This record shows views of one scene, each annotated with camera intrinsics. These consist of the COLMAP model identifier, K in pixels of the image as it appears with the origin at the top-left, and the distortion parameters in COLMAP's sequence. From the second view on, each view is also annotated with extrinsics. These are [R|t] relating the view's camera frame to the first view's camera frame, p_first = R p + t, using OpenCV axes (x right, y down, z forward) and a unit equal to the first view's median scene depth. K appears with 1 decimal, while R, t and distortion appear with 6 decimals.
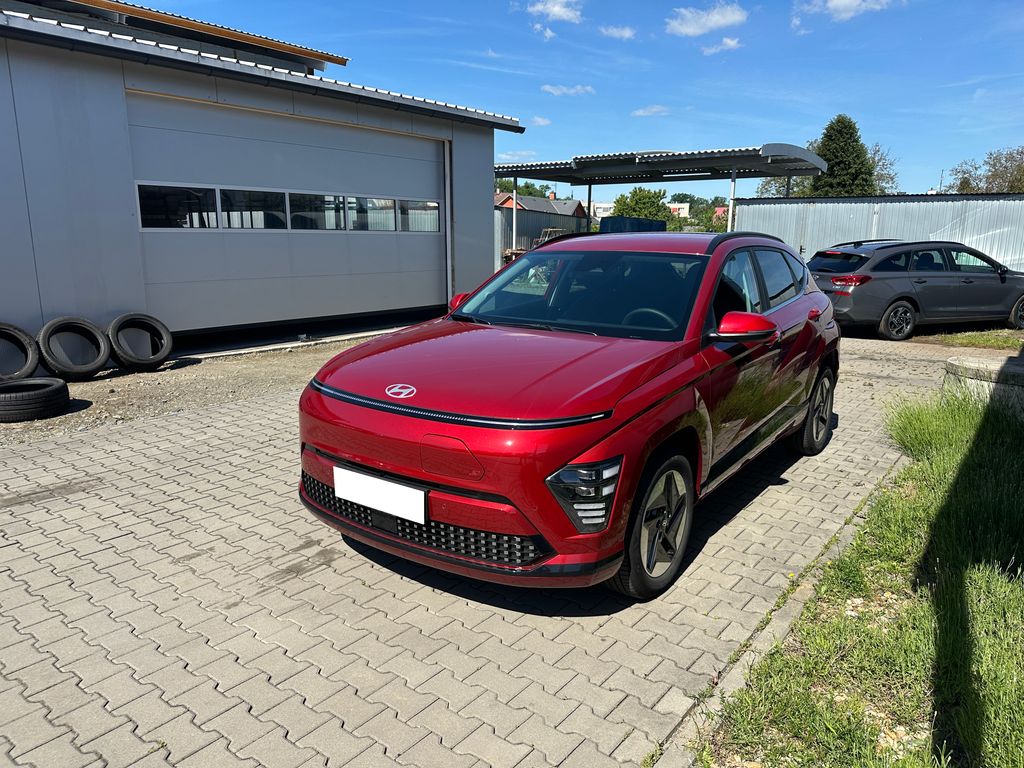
lens RADIAL K [[720.8, 0, 522.9], [0, 720.8, 388.3], [0, 0, 1]] dist [0.023517, -0.043821]
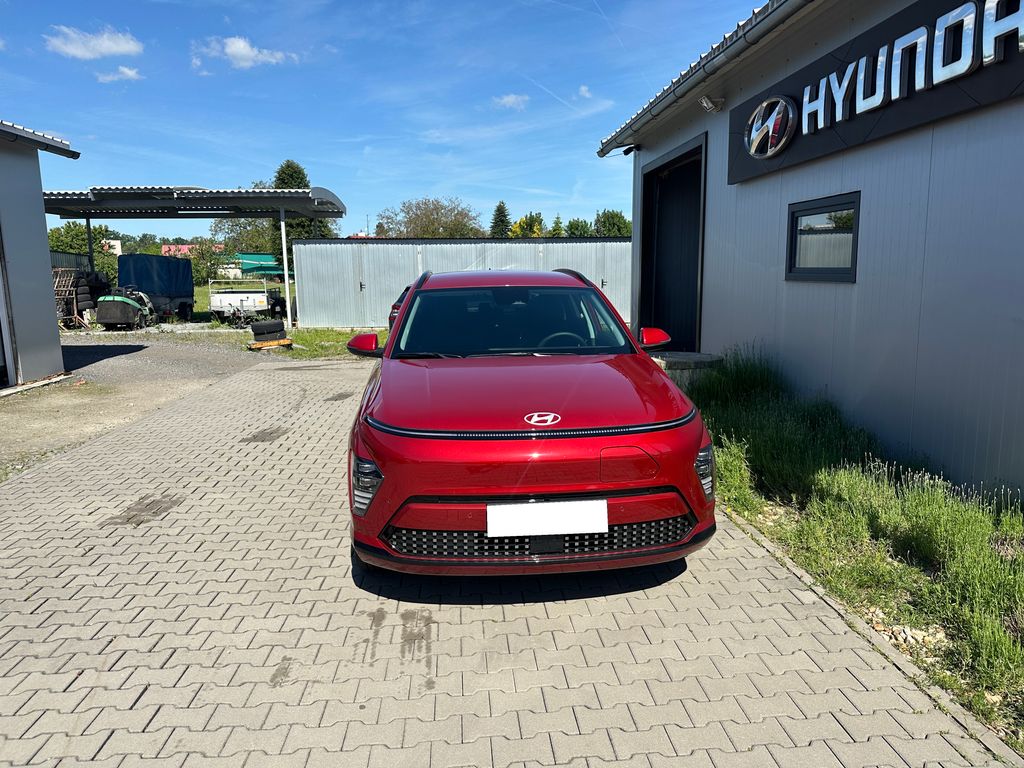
lens RADIAL K [[720.8, 0, 522.9], [0, 720.8, 388.3], [0, 0, 1]] dist [0.023517, -0.043821]
pose [[0.735147, -0.122791, 0.666695, -0.164075], [0.156669, 0.987609, 0.009142, -0.010099], [-0.659556, 0.097730, 0.745275, 0.040828]]
